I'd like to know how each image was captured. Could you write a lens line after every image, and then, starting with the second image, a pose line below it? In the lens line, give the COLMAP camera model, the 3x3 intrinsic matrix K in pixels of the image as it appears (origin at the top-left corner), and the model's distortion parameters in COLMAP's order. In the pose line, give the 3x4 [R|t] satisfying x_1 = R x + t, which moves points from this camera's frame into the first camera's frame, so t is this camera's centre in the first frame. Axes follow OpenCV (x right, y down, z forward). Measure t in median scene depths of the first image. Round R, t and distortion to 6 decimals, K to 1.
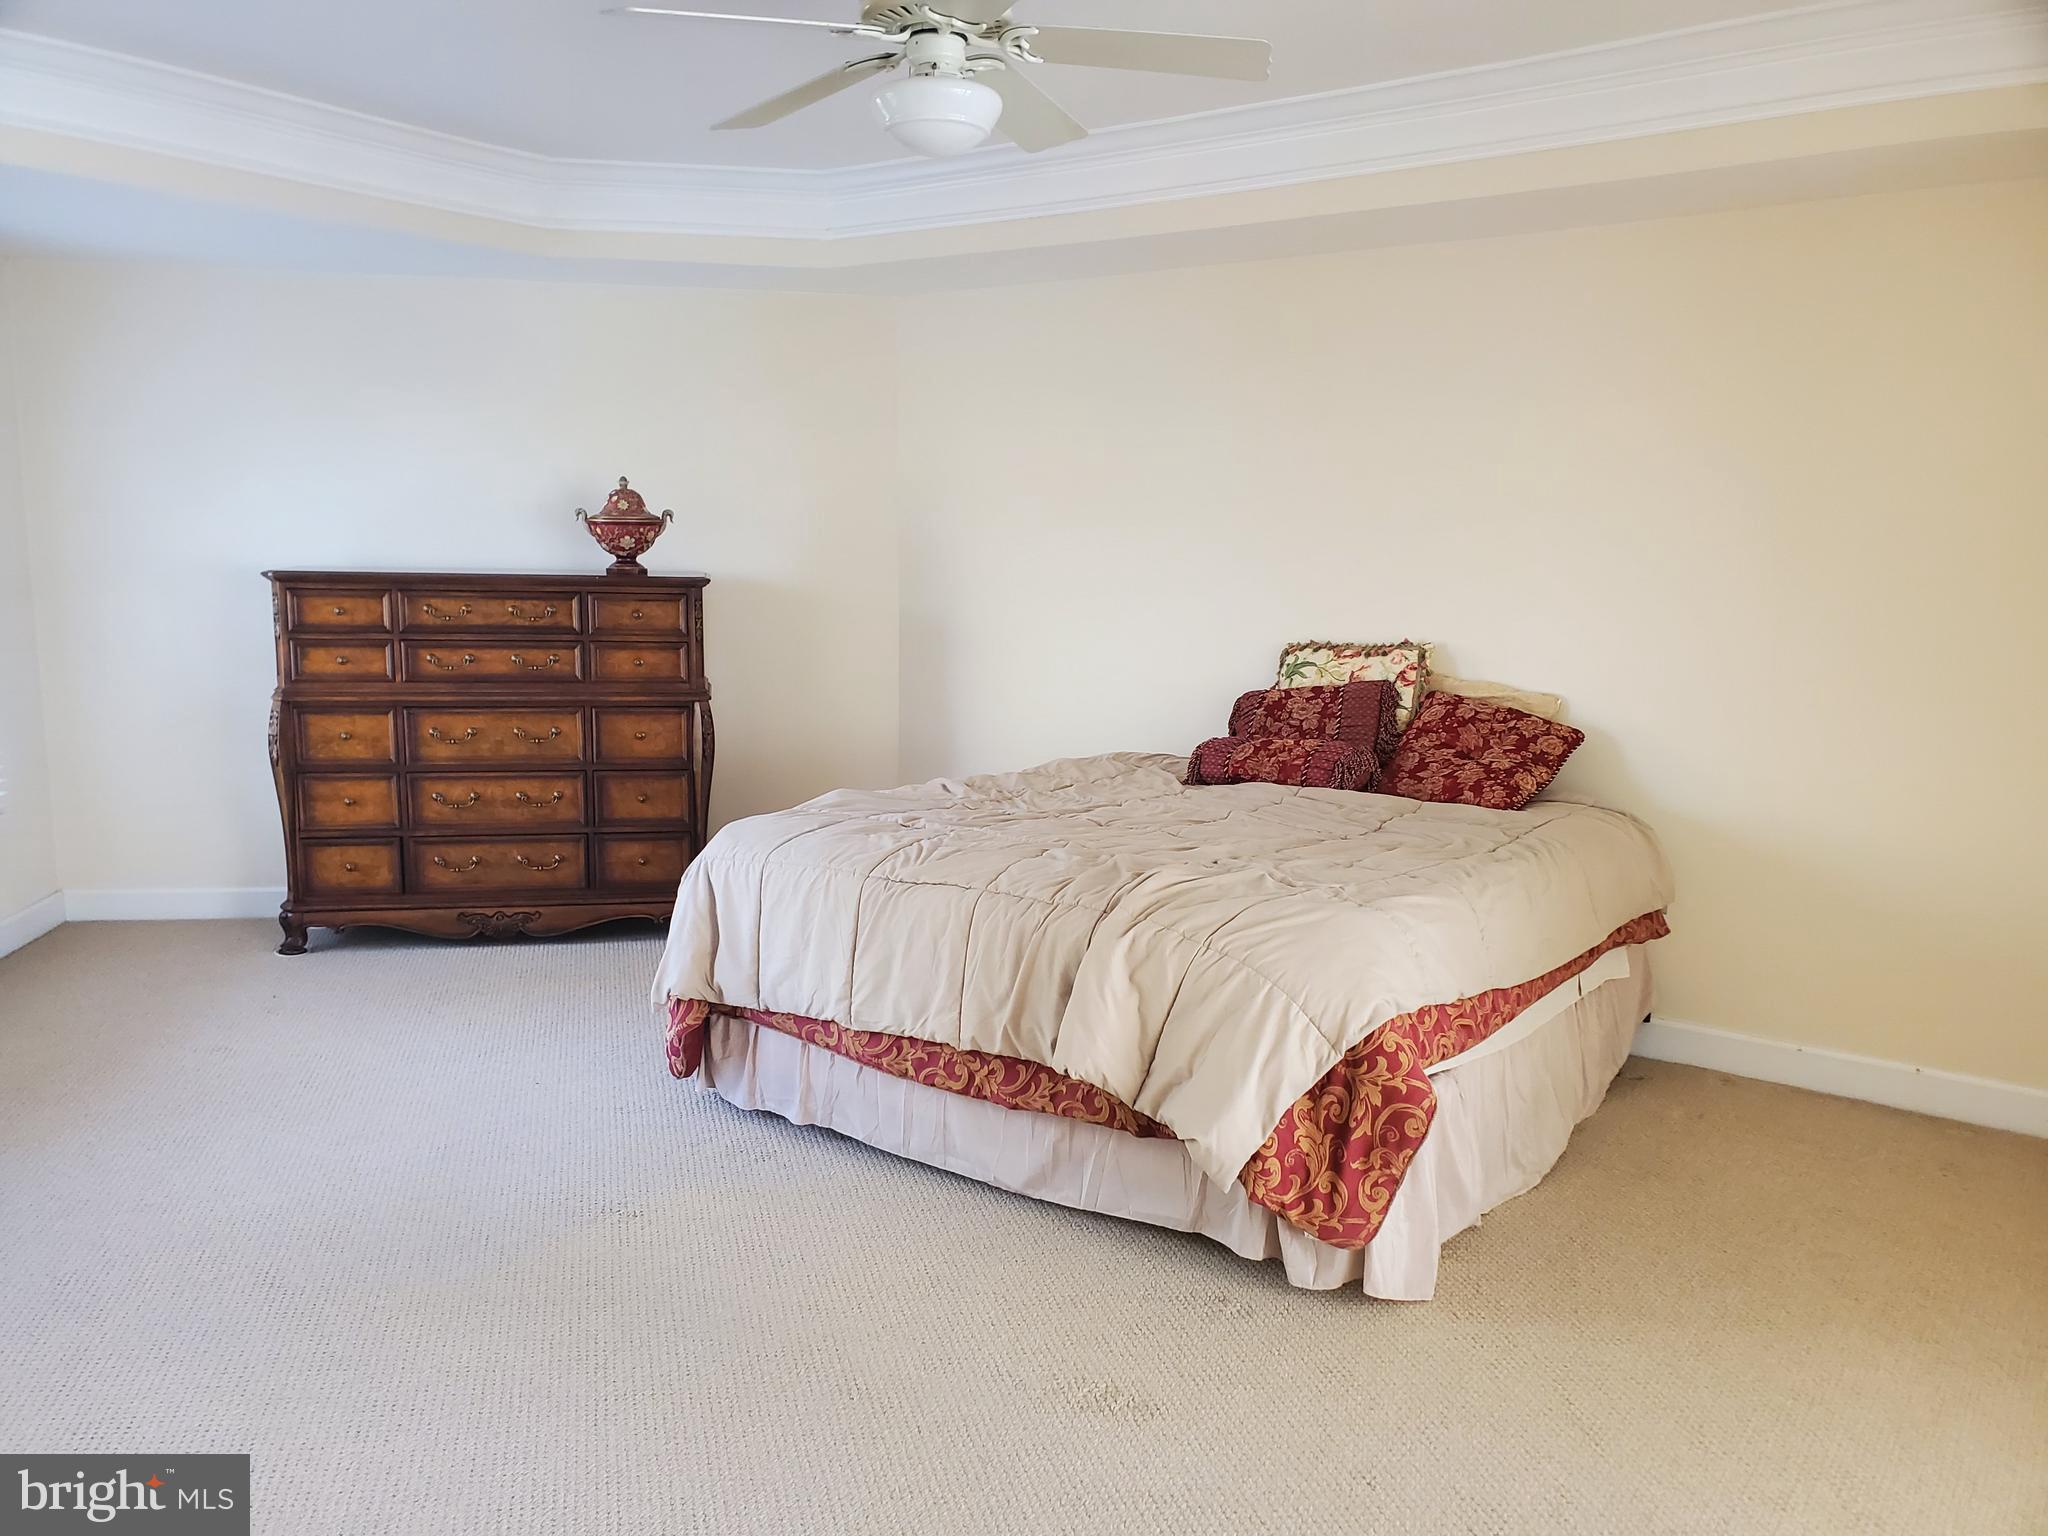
lens RADIAL K [[1604.5, 0, 1027.1], [0, 1604.5, 799.4], [0, 0, 1]] dist [0.124052, -0.201536]
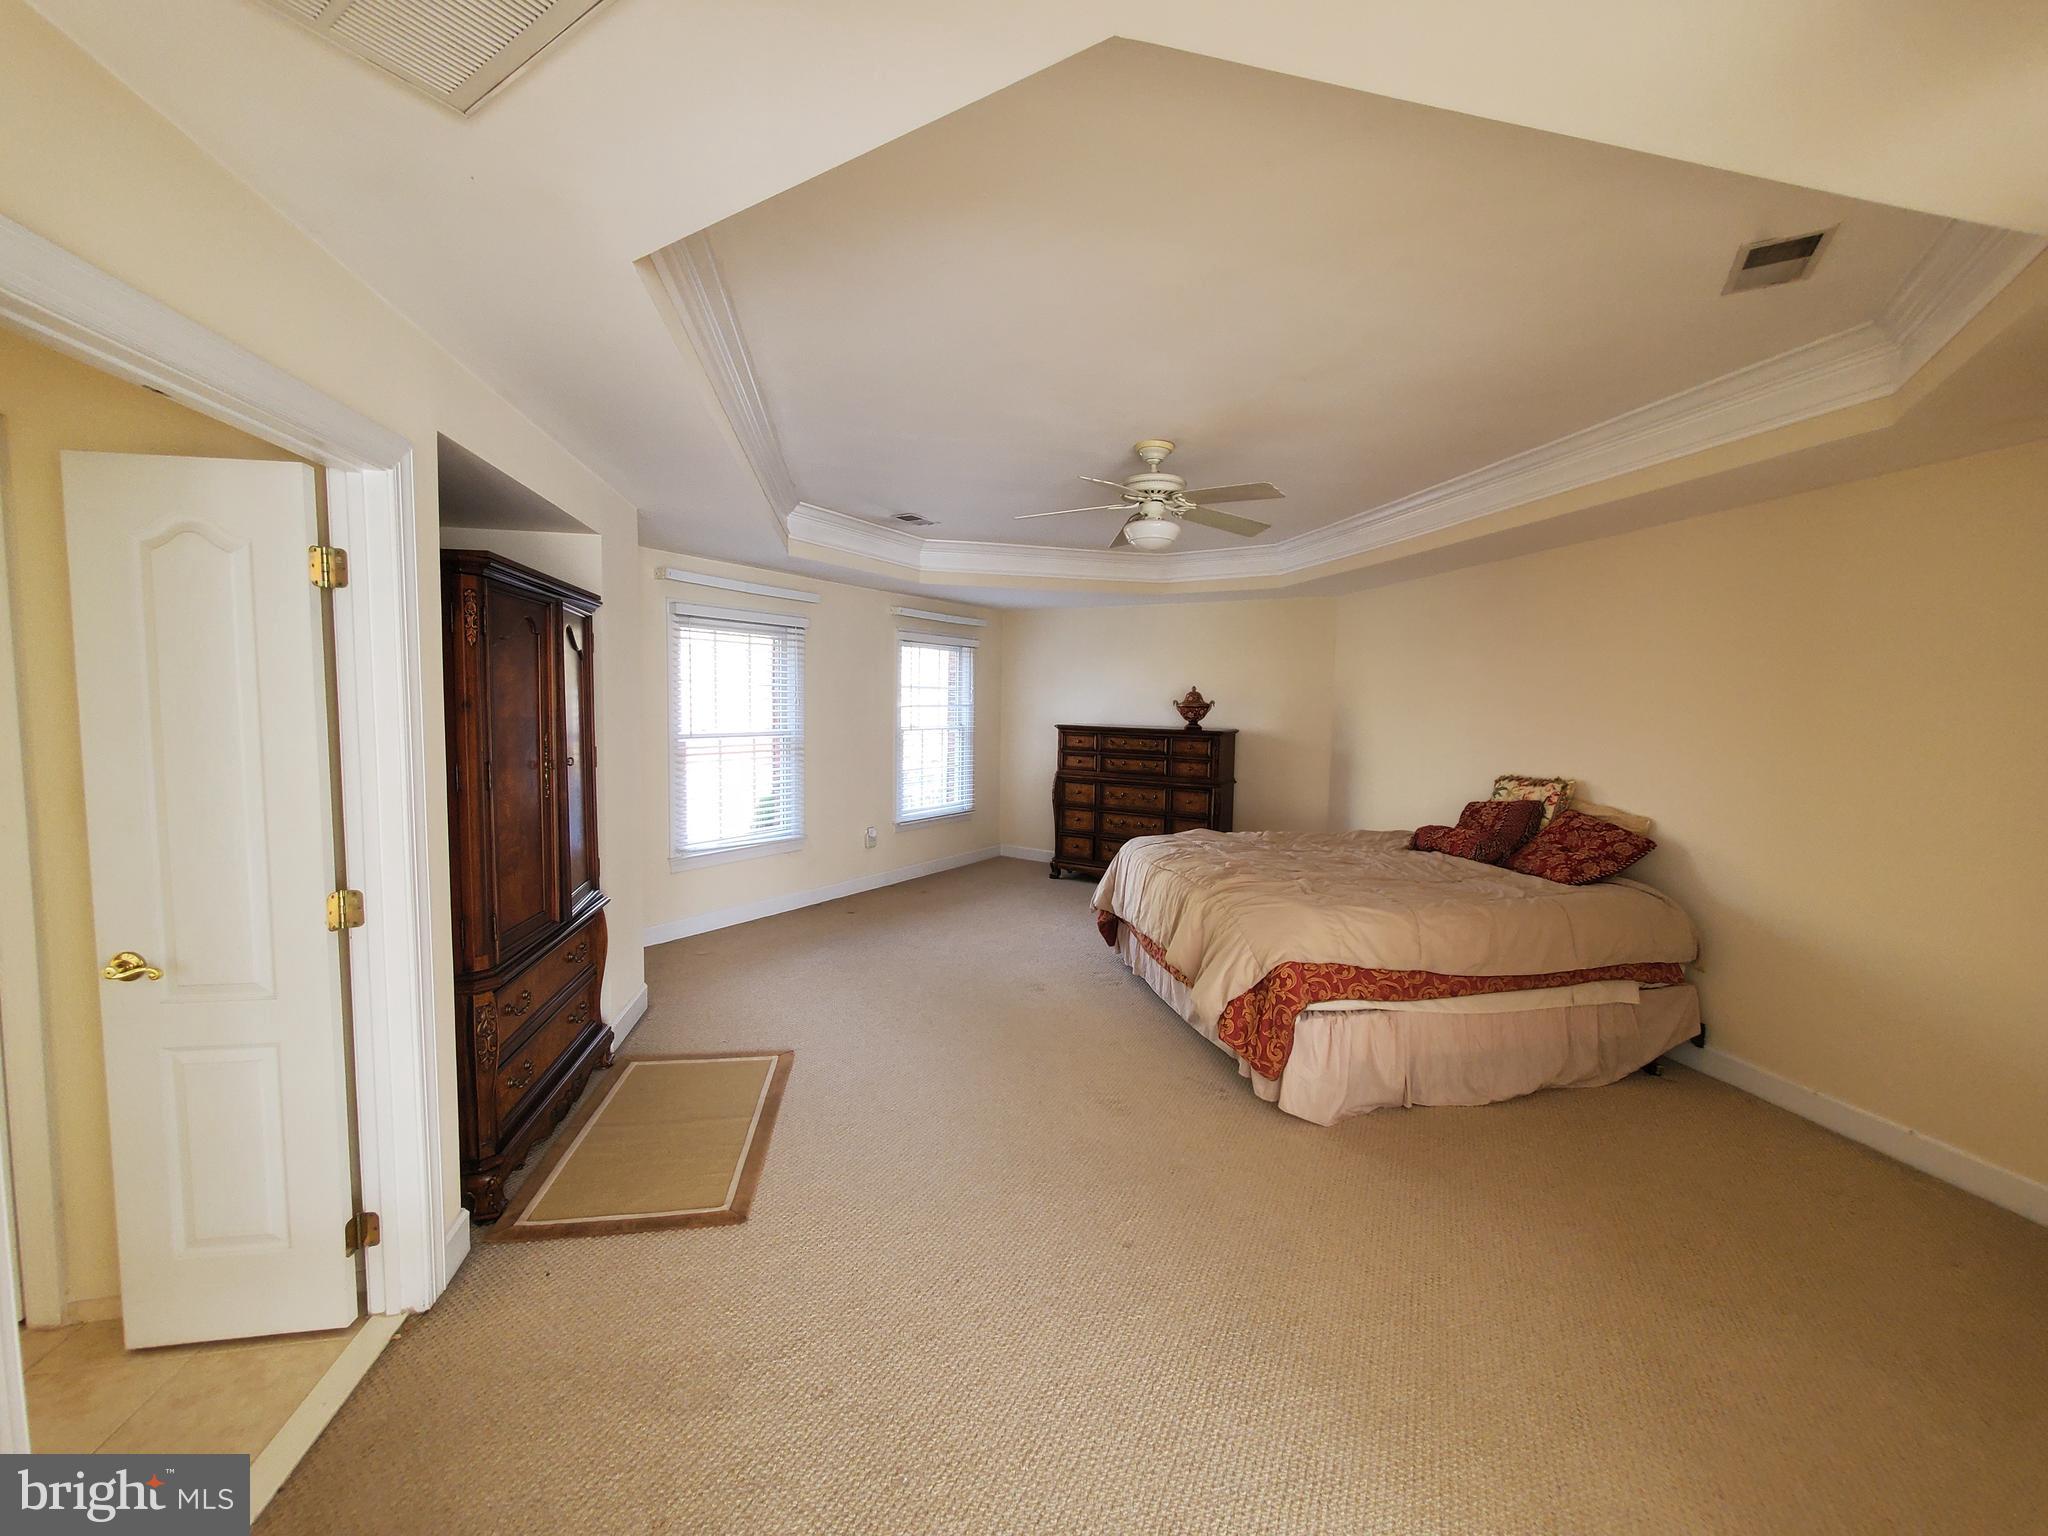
lens RADIAL K [[822.5, 0, 1041.4], [0, 822.5, 762.3], [0, 0, 1]] dist [0.017173, 0.000039]
pose [[0.750412, 0.047613, -0.659254, 0.381485], [-0.115580, 0.991487, -0.059953, -0.003123], [0.650787, 0.121186, 0.749527, 0.029105]]
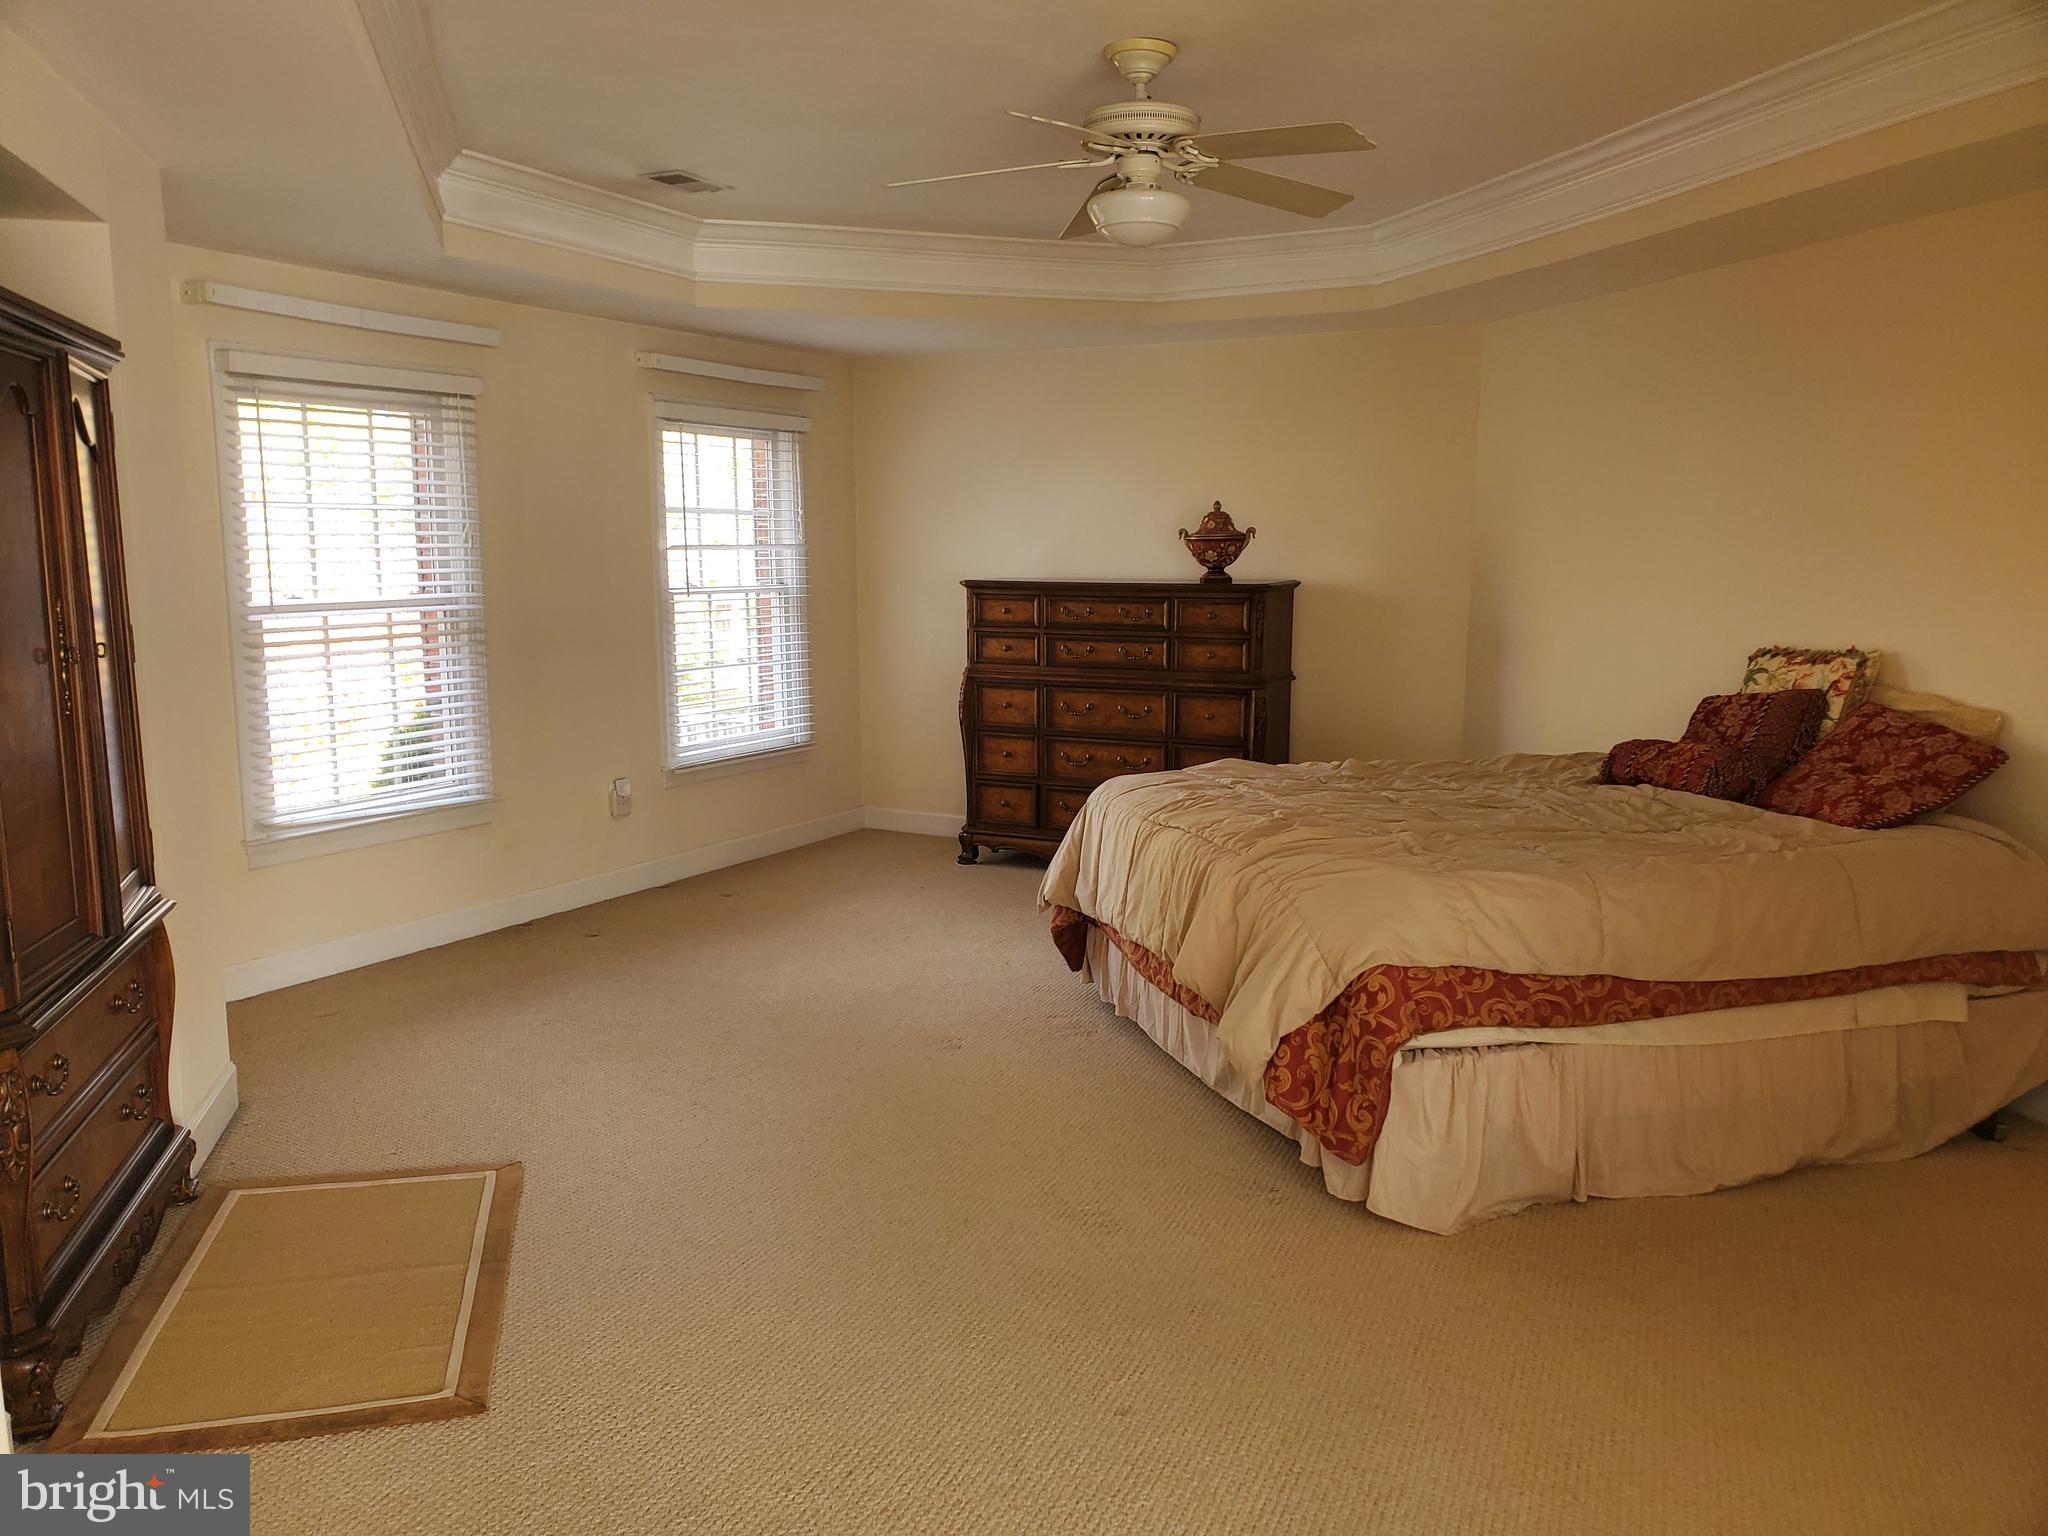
lens RADIAL K [[1604.5, 0, 1027.1], [0, 1604.5, 799.4], [0, 0, 1]] dist [0.124052, -0.201536]
pose [[0.792976, 0.081734, -0.603745, 0.419803], [-0.088886, 0.995878, 0.018074, 0.013596], [0.602734, 0.039333, 0.796972, -0.033594]]
